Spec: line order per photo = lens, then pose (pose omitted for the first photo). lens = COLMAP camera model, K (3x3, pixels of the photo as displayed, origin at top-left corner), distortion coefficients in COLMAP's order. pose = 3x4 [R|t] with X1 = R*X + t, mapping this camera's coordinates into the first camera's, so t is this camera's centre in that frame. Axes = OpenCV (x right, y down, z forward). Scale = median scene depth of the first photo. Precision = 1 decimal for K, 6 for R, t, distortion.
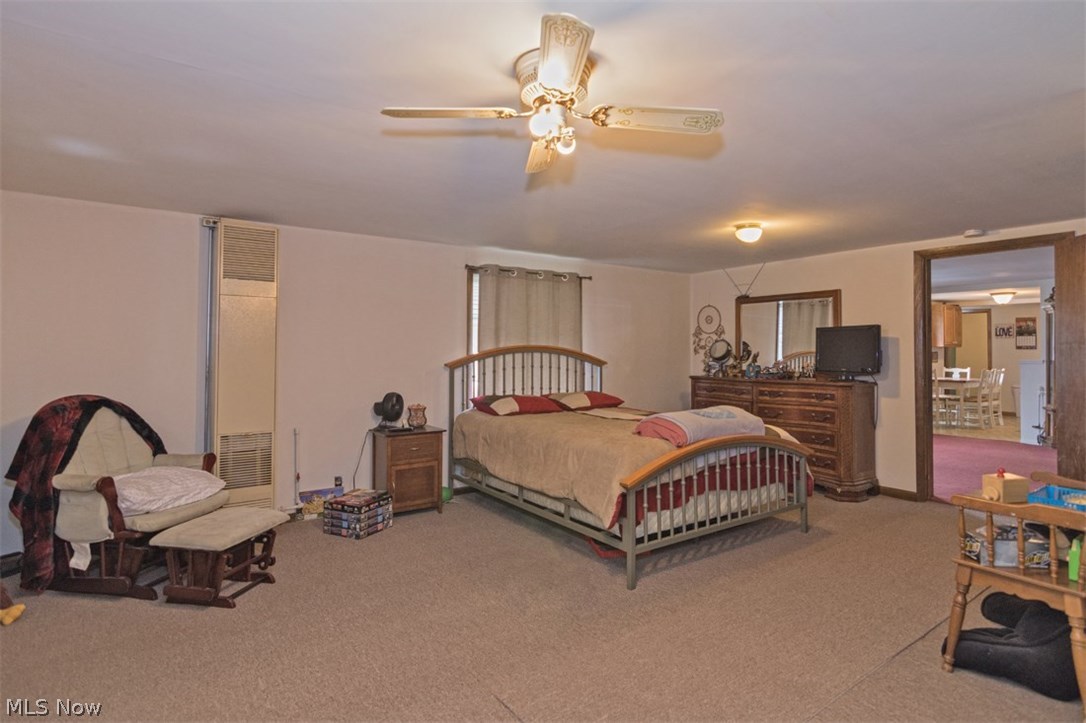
lens RADIAL K [[559.5, 0, 539.5], [0, 559.5, 360.8], [0, 0, 1]] dist [-0.004728, -0.000785]
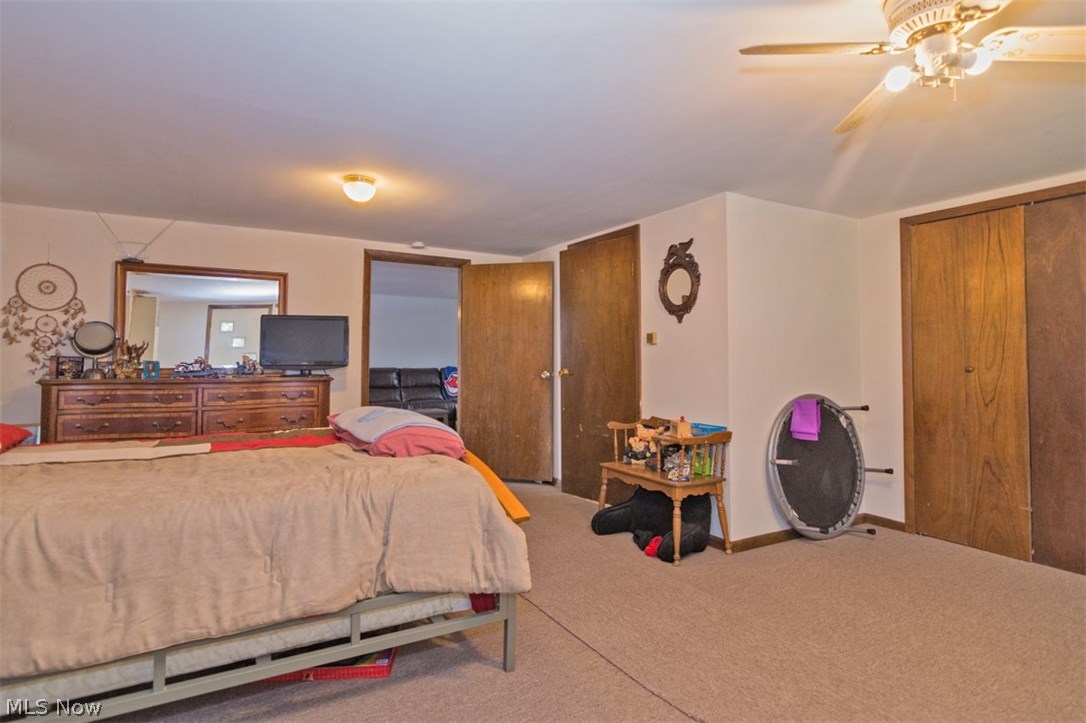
lens RADIAL K [[559.5, 0, 537.4], [0, 559.5, 352.7], [0, 0, 1]] dist [-0.004728, -0.000785]
pose [[0.098616, 0.013168, 0.995038, -0.309800], [0.011156, 0.999835, -0.014337, 0.015108], [-0.995063, 0.012514, 0.098453, 0.525118]]
